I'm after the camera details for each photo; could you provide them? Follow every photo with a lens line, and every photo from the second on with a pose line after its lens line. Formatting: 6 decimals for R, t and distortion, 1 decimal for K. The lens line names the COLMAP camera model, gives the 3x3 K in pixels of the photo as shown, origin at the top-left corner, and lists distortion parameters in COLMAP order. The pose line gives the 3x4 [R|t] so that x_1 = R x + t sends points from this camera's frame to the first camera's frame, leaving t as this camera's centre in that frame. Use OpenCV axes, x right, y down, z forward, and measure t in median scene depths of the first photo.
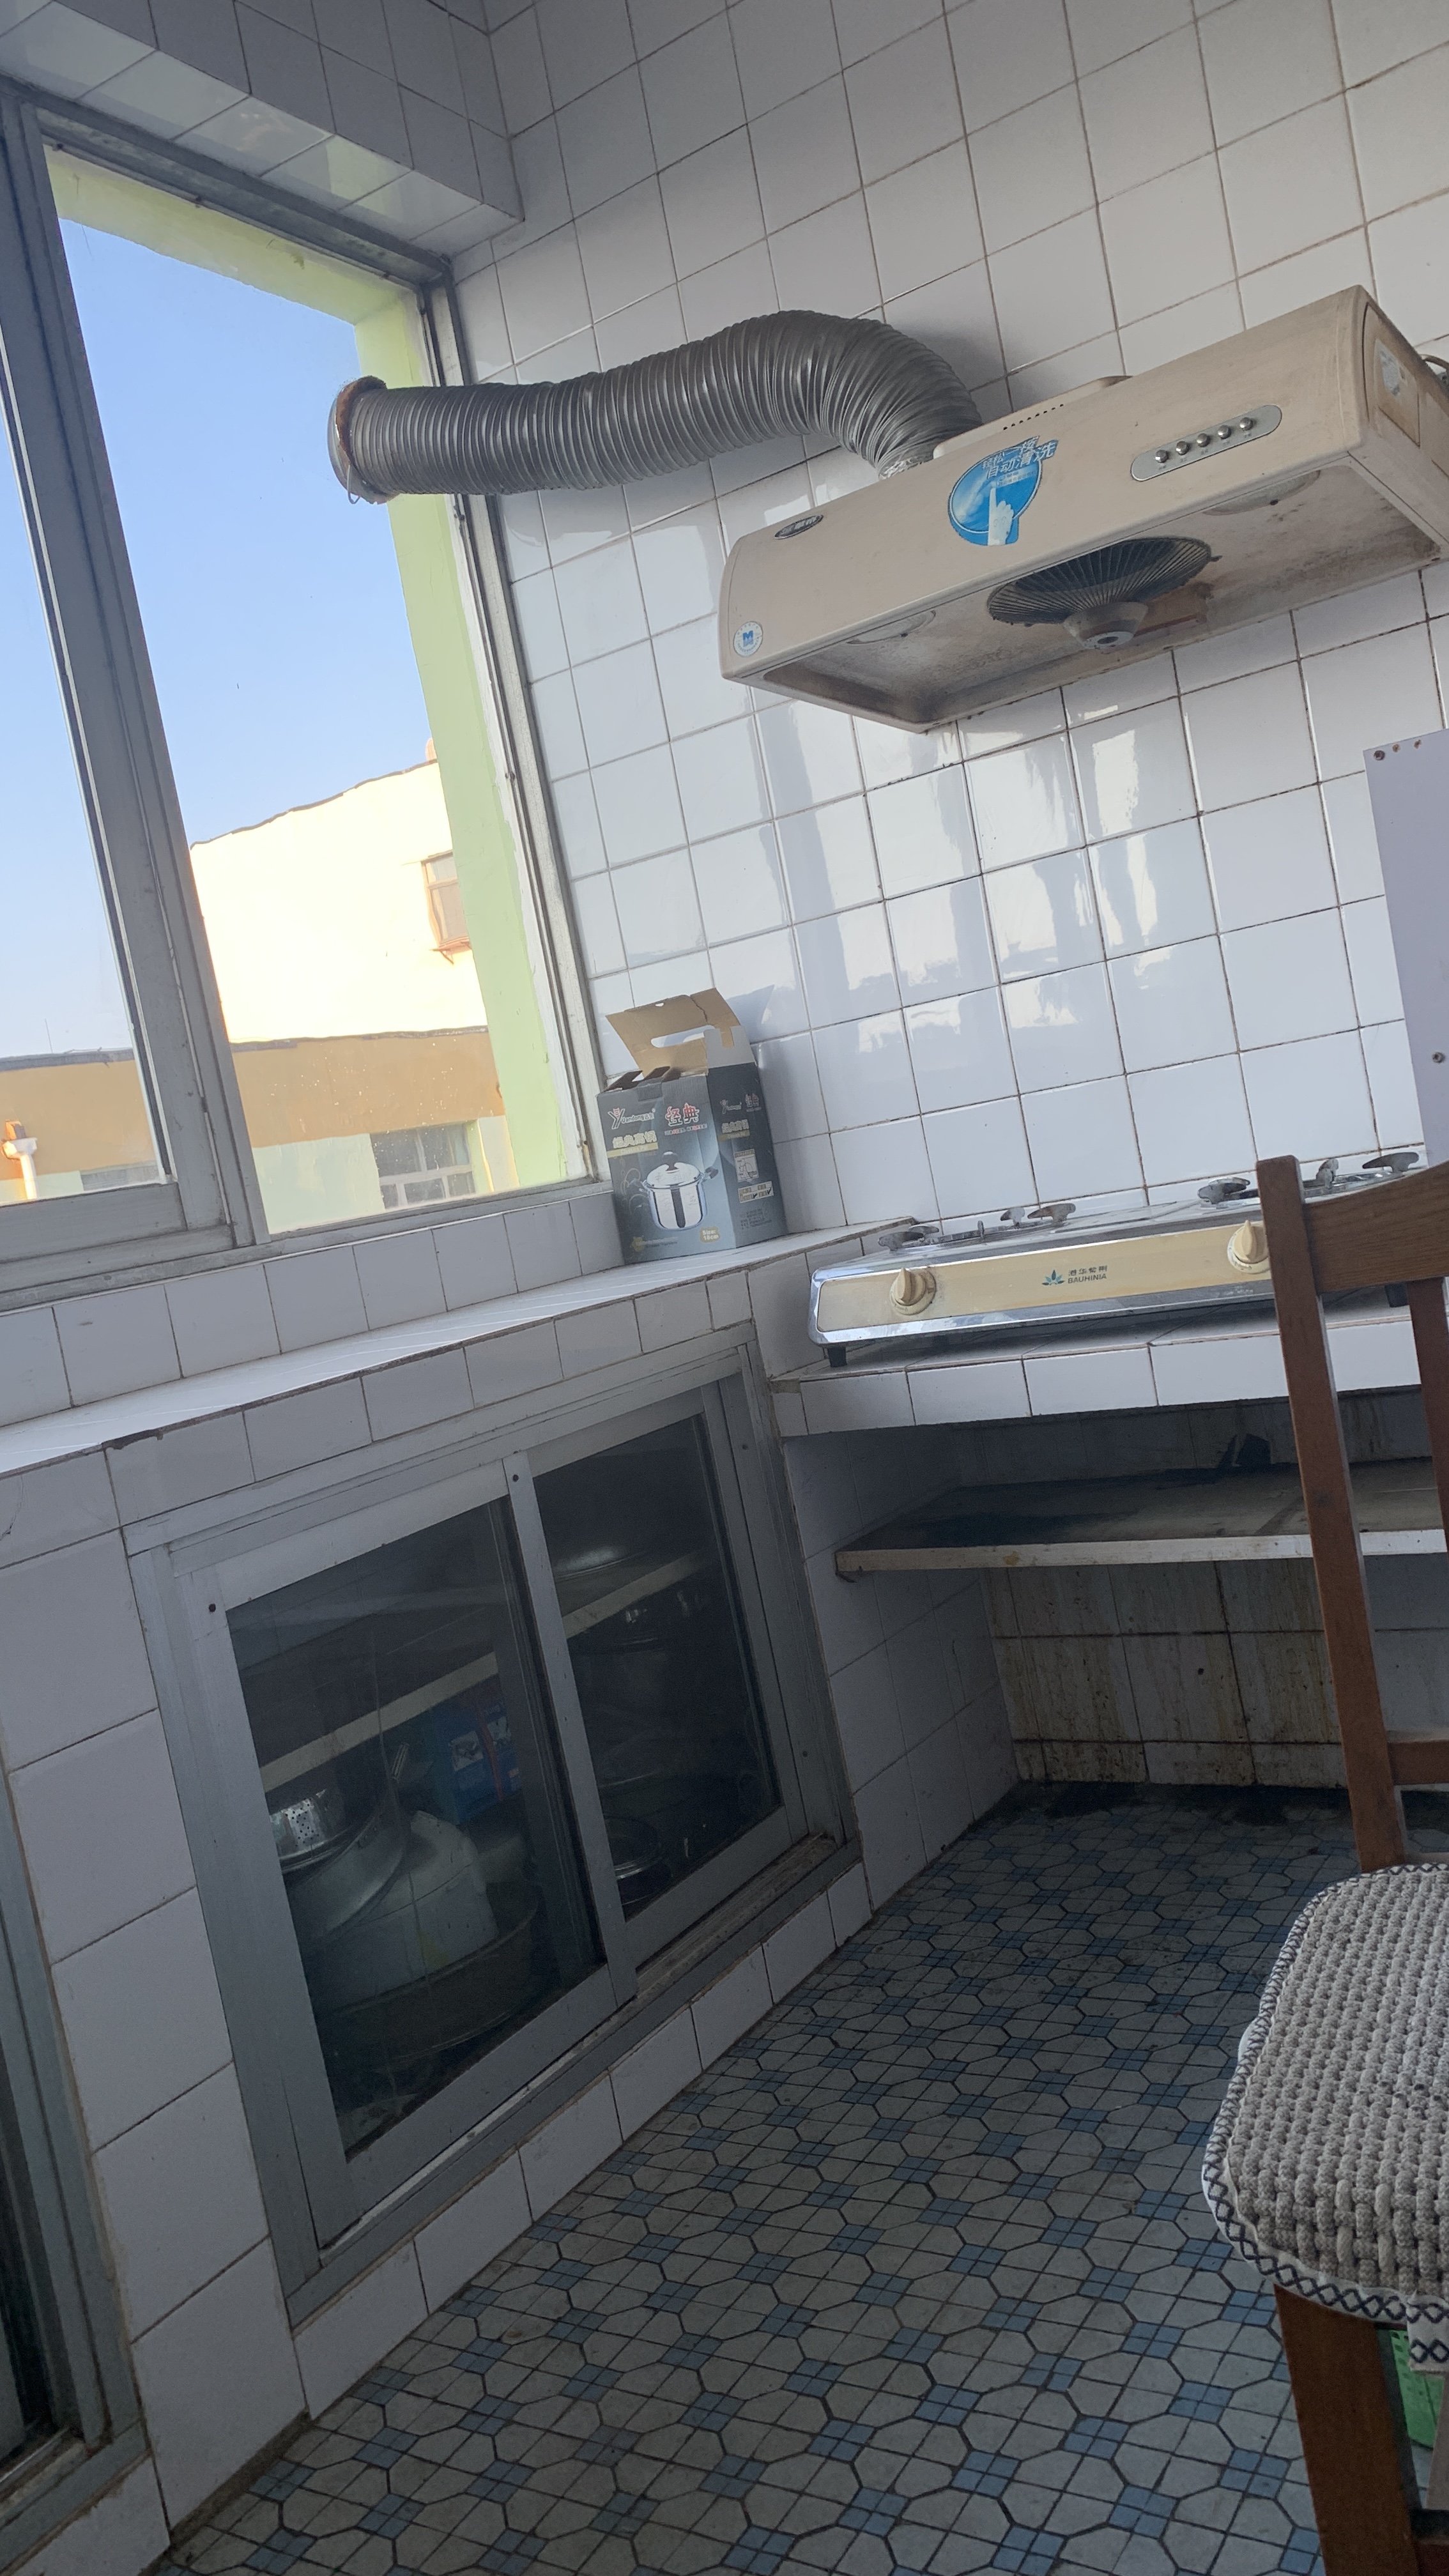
lens RADIAL K [[1941.4, 0, 728.7], [0, 1941.4, 1293.8], [0, 0, 1]] dist [0.048244, -0.066450]
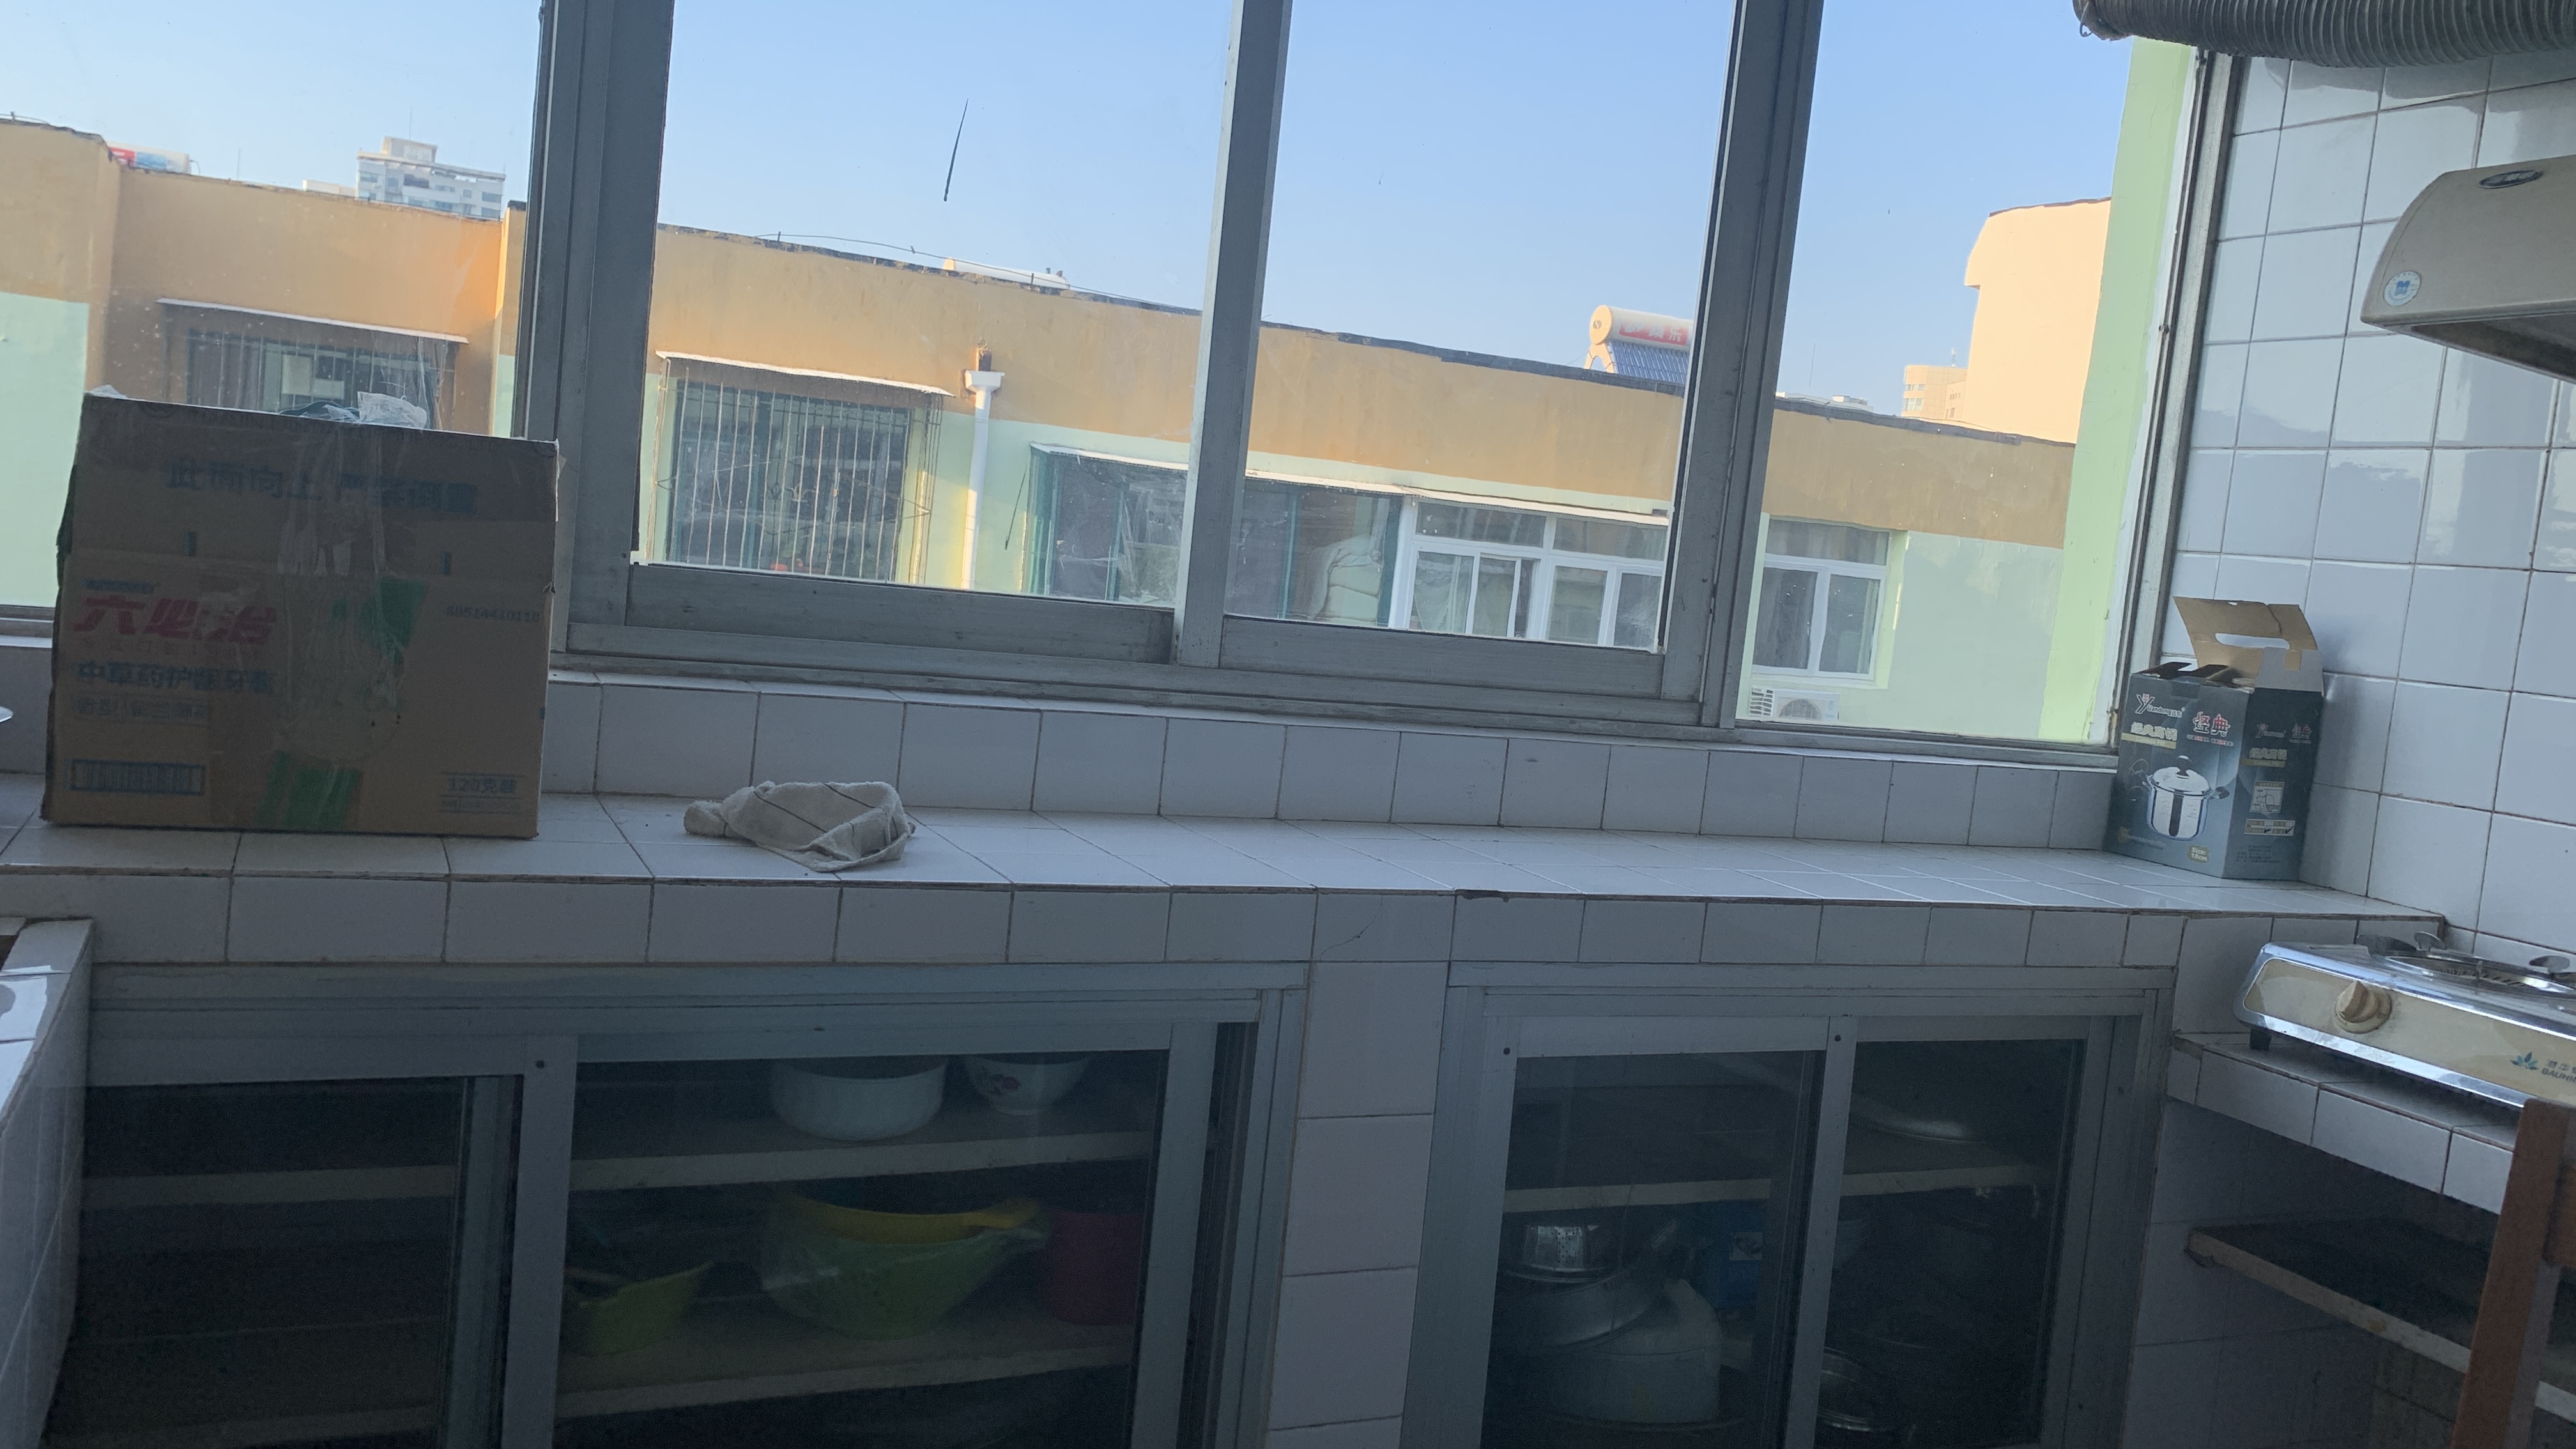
lens RADIAL K [[1941.4, 0, 1290.8], [0, 1941.4, 724.2], [0, 0, 1]] dist [0.048244, -0.066450]
pose [[0.810115, 0.317239, -0.493024, 0.094255], [-0.298578, 0.946972, 0.118724, -0.082703], [0.504543, 0.051026, 0.861877, -0.047717]]
